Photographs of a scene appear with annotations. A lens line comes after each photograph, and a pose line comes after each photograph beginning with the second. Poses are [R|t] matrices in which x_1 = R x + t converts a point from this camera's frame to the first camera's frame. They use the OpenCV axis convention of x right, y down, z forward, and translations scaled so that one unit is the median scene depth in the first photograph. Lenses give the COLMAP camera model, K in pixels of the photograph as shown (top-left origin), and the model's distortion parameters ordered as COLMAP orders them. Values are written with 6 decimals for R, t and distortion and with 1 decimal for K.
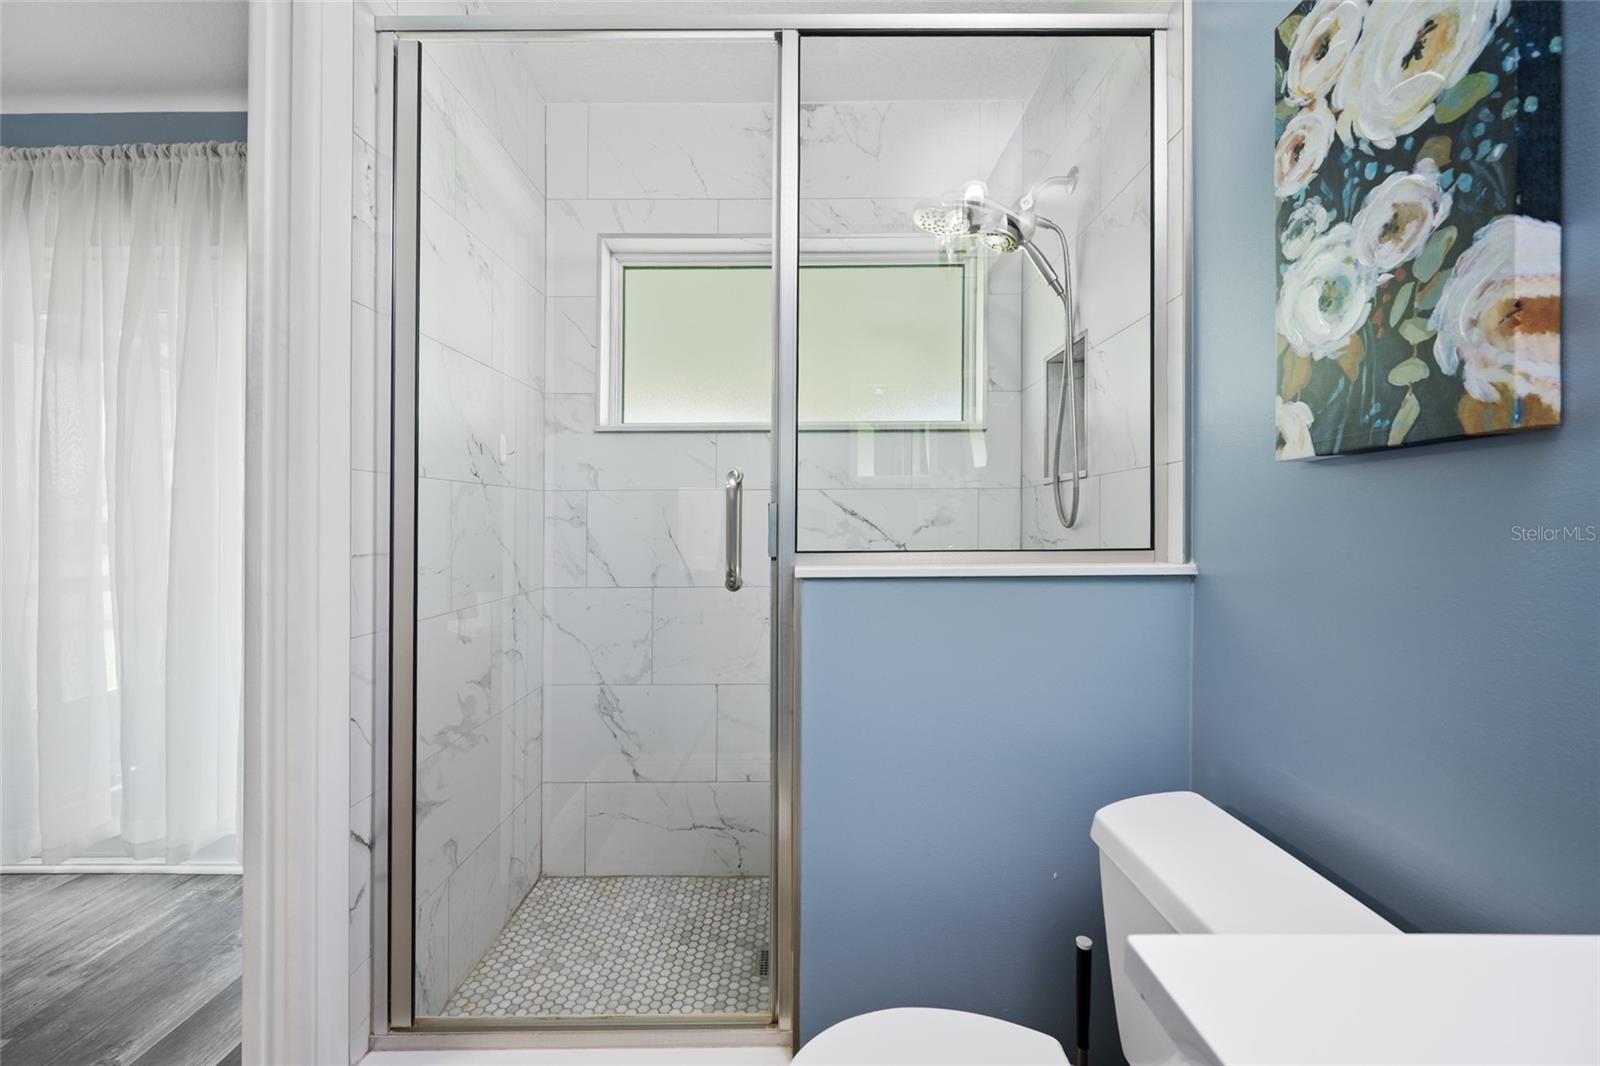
lens RADIAL K [[633.3, 0, 817.9], [0, 633.3, 528.6], [0, 0, 1]] dist [-0.005744, 0.001822]
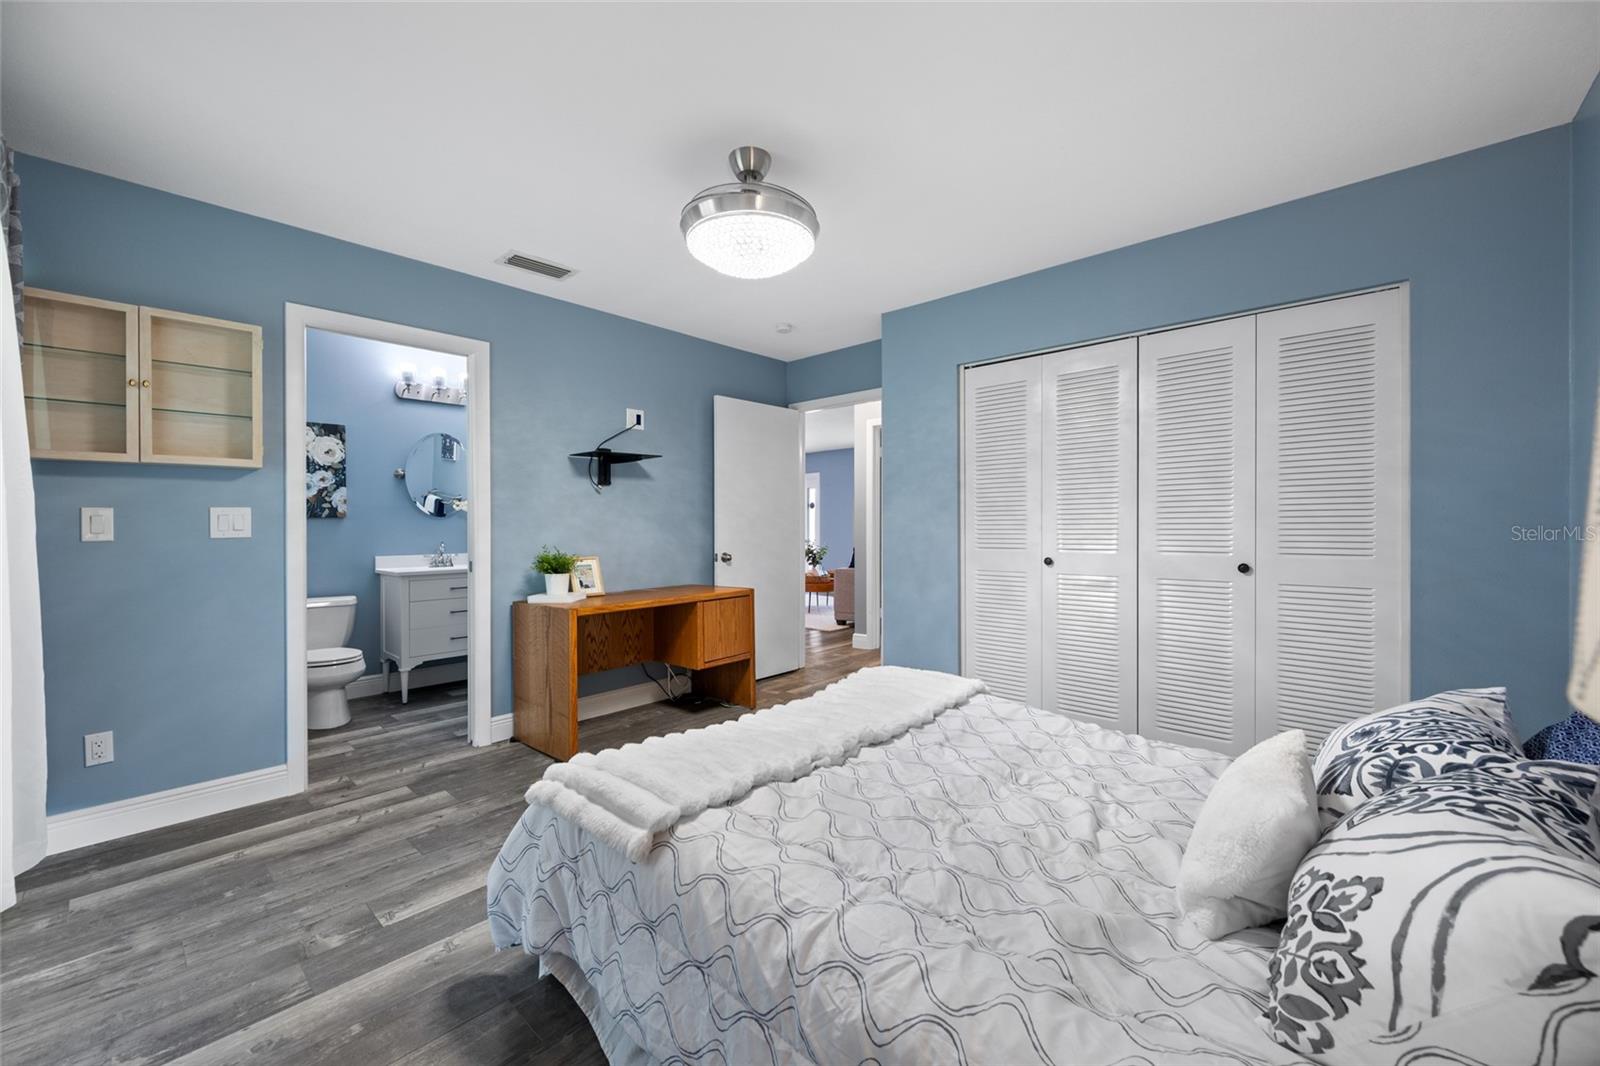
lens RADIAL K [[633.3, 0, 797.7], [0, 633.3, 534.9], [0, 0, 1]] dist [-0.005744, 0.001822]
pose [[-0.719950, -0.003269, 0.694018, -5.508444], [0.012817, 0.999756, 0.018005, -0.018400], [-0.693908, 0.021858, -0.719732, 1.908202]]
